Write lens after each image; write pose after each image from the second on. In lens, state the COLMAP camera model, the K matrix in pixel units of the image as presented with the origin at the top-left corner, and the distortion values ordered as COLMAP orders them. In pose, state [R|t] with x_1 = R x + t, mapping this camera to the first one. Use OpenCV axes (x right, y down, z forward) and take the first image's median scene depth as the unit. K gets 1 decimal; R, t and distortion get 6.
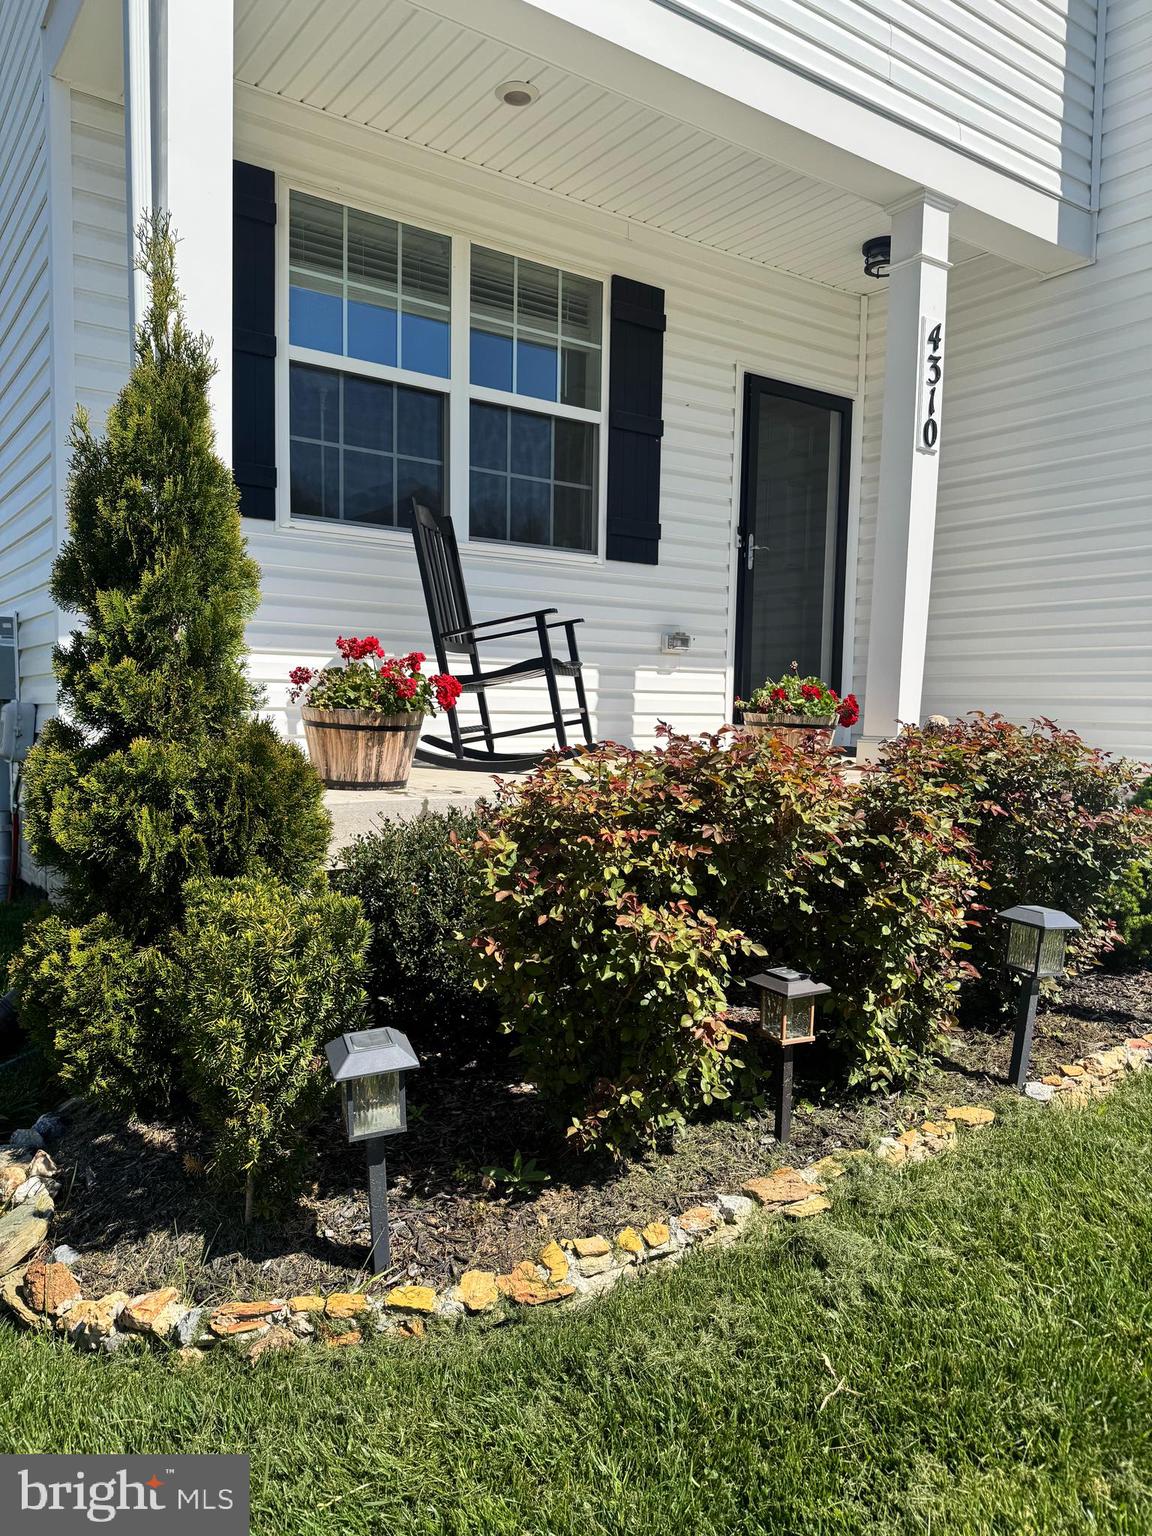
lens RADIAL K [[1064.2, 0, 576.0], [0, 1064.2, 768.0], [0, 0, 1]] dist [0.185772, -0.396799]
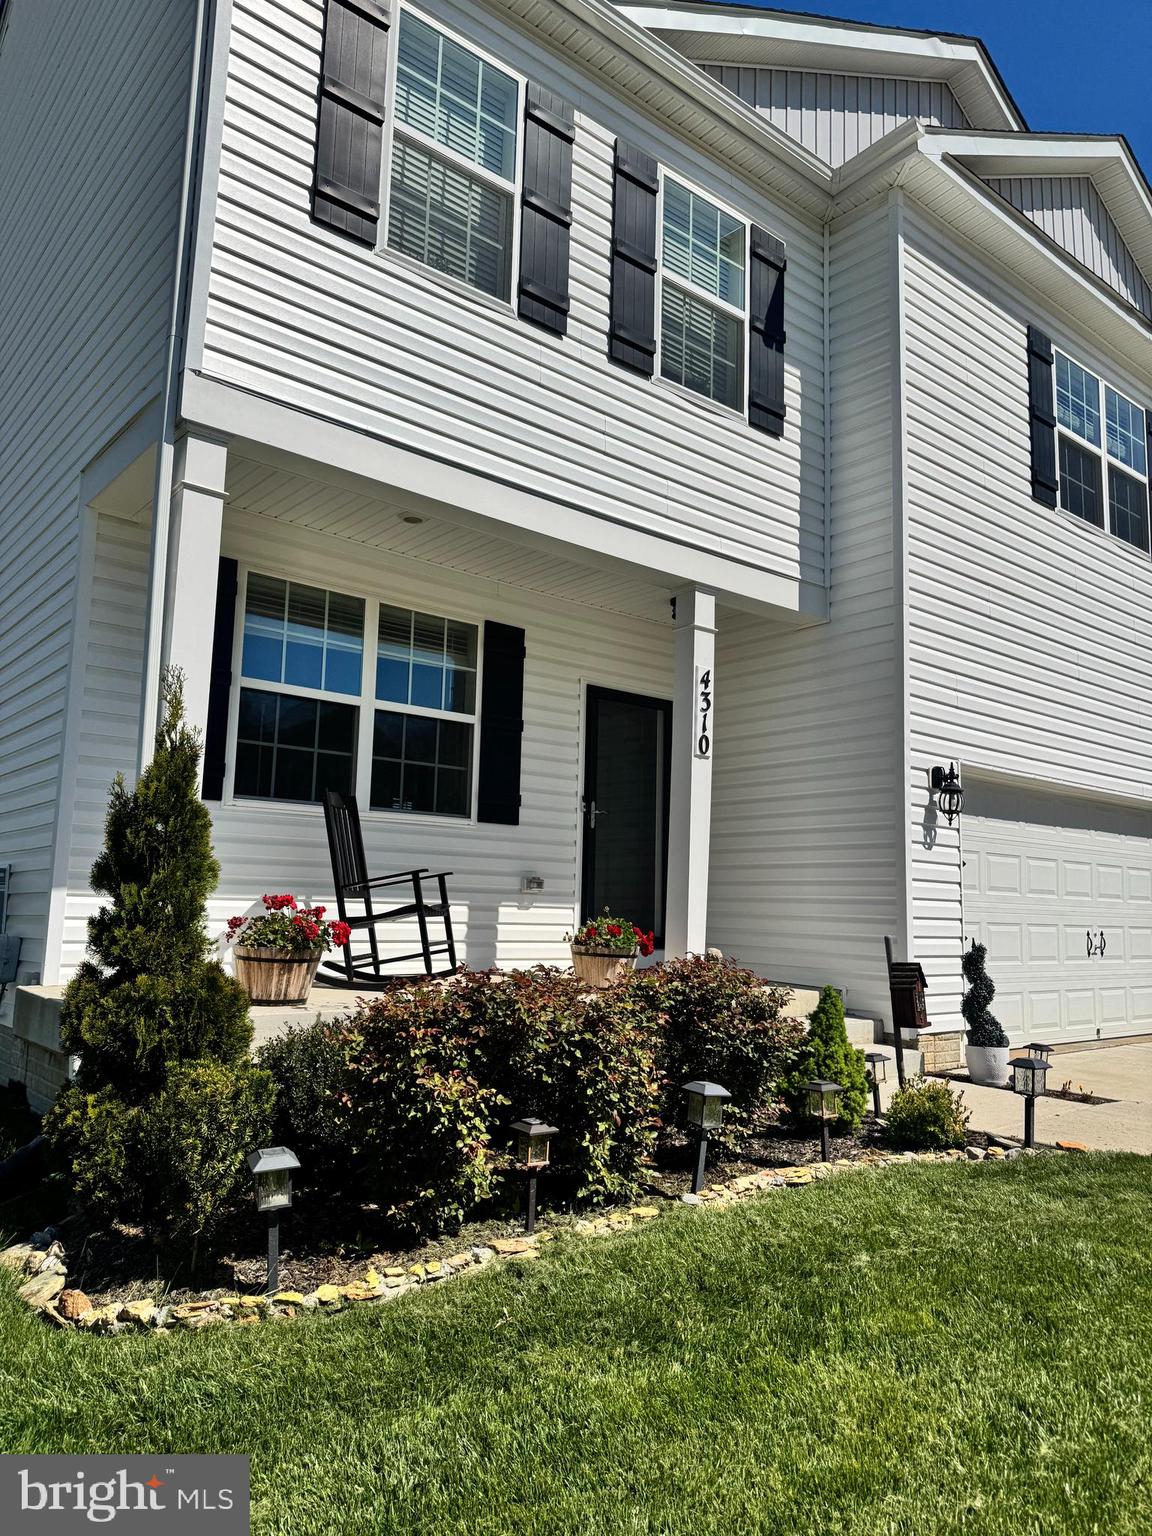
lens RADIAL K [[1064.2, 0, 576.0], [0, 1064.2, 768.0], [0, 0, 1]] dist [0.185772, -0.396799]
pose [[0.997236, 0.018892, 0.071855, 0.101879], [-0.004544, 0.980831, -0.194807, -0.012814], [-0.074158, 0.193942, 0.978206, -0.557390]]
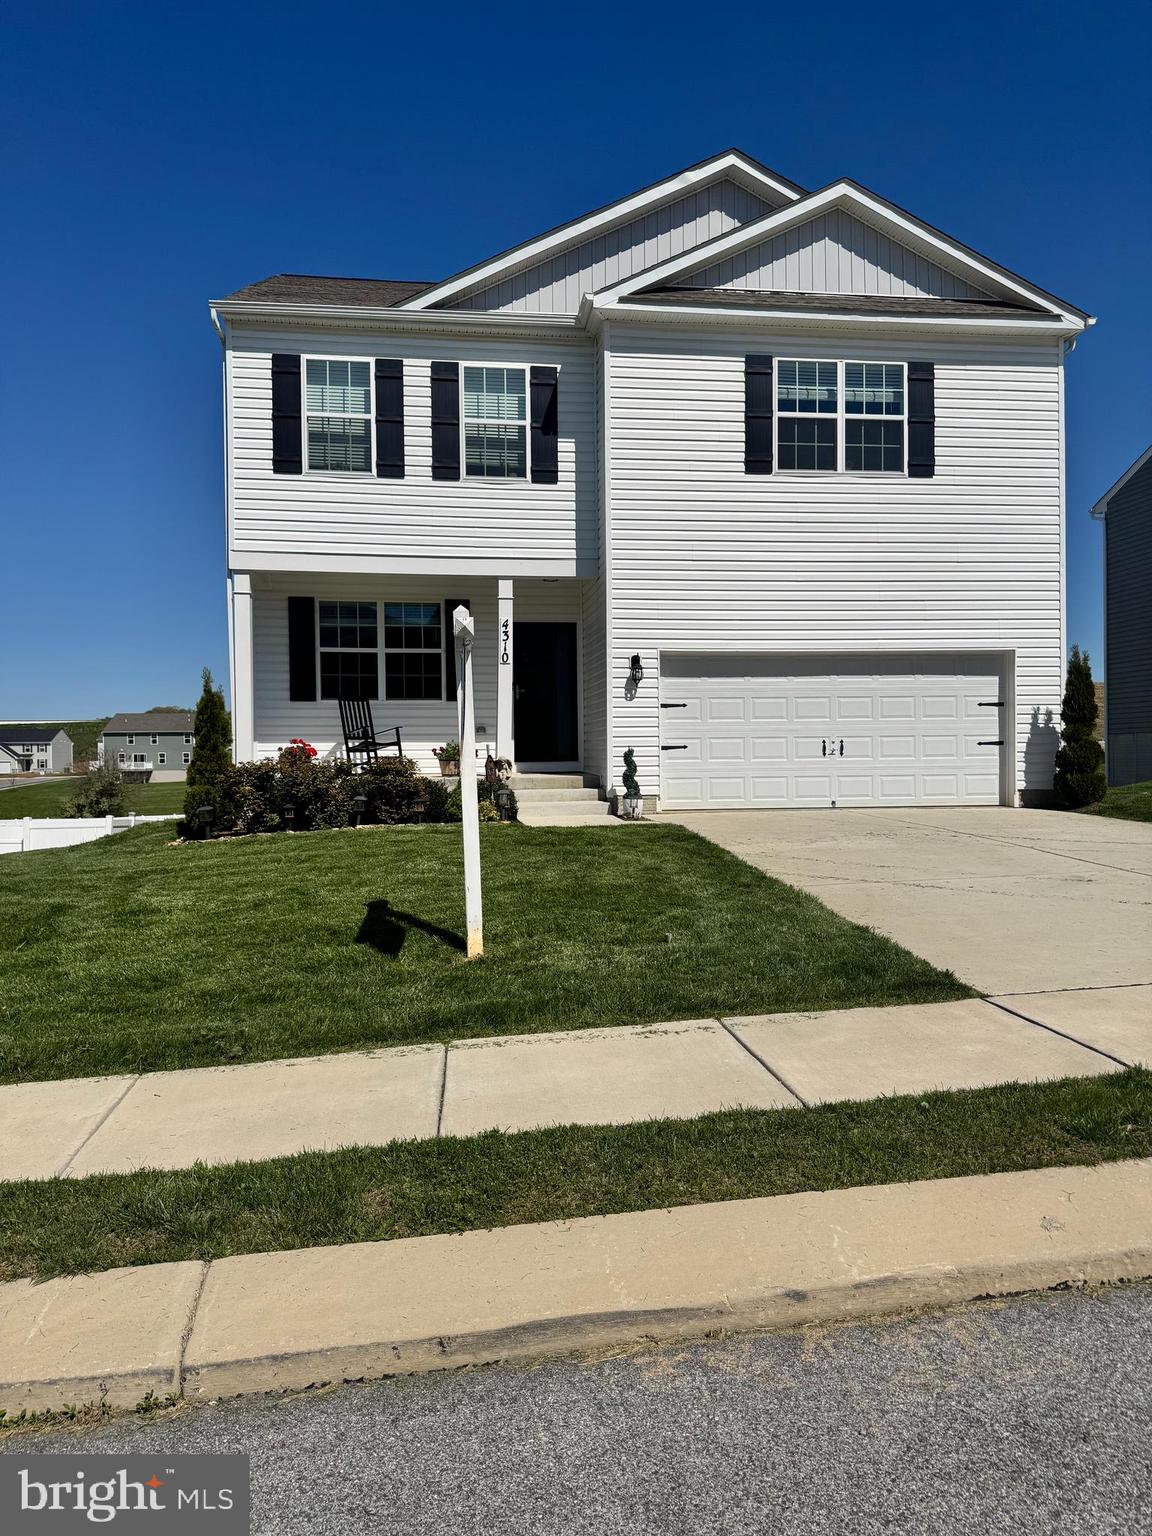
lens RADIAL K [[1064.2, 0, 576.0], [0, 1064.2, 768.0], [0, 0, 1]] dist [0.185772, -0.396799]
pose [[0.892403, -0.025442, -0.450522, 2.898339], [-0.002301, 0.998140, -0.060926, 0.253743], [0.451234, 0.055407, 0.890684, -2.326572]]
